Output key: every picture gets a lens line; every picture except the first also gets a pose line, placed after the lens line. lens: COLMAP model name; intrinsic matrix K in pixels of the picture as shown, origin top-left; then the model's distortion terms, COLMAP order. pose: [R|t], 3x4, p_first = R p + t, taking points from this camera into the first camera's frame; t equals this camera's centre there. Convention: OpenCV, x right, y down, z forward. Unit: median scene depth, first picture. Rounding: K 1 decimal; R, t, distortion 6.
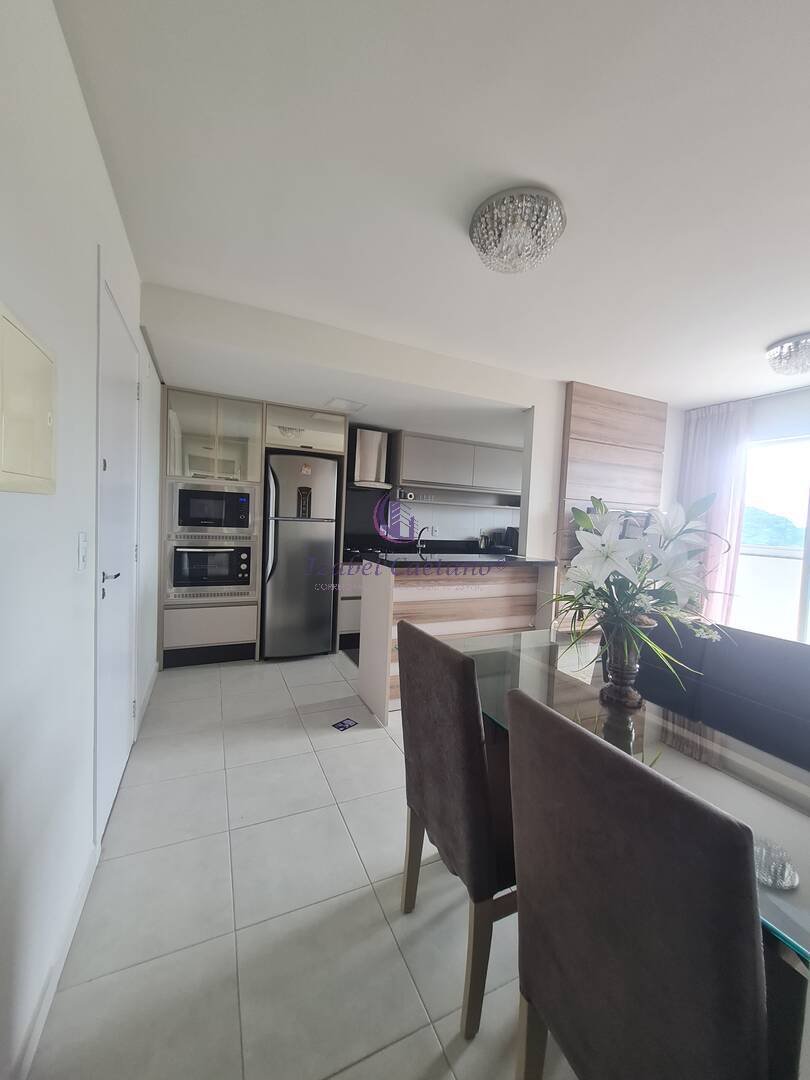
lens RADIAL K [[421.5, 0, 406.2], [0, 421.5, 539.1], [0, 0, 1]] dist [0.001460, -0.000722]
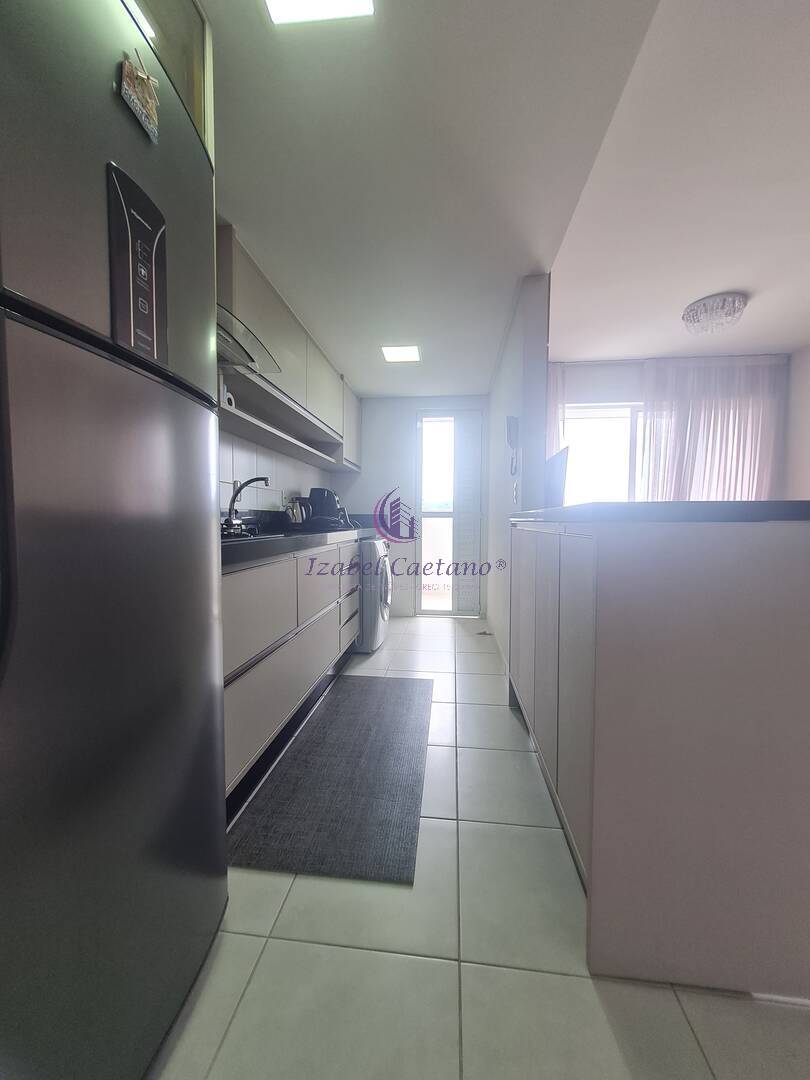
lens RADIAL K [[421.5, 0, 403.2], [0, 421.5, 540.1], [0, 0, 1]] dist [0.001460, -0.000722]
pose [[0.527065, -0.081370, 0.845921, -0.358291], [0.057975, 0.996529, 0.059735, 0.029185], [-0.847845, 0.017558, 0.529953, 0.823435]]
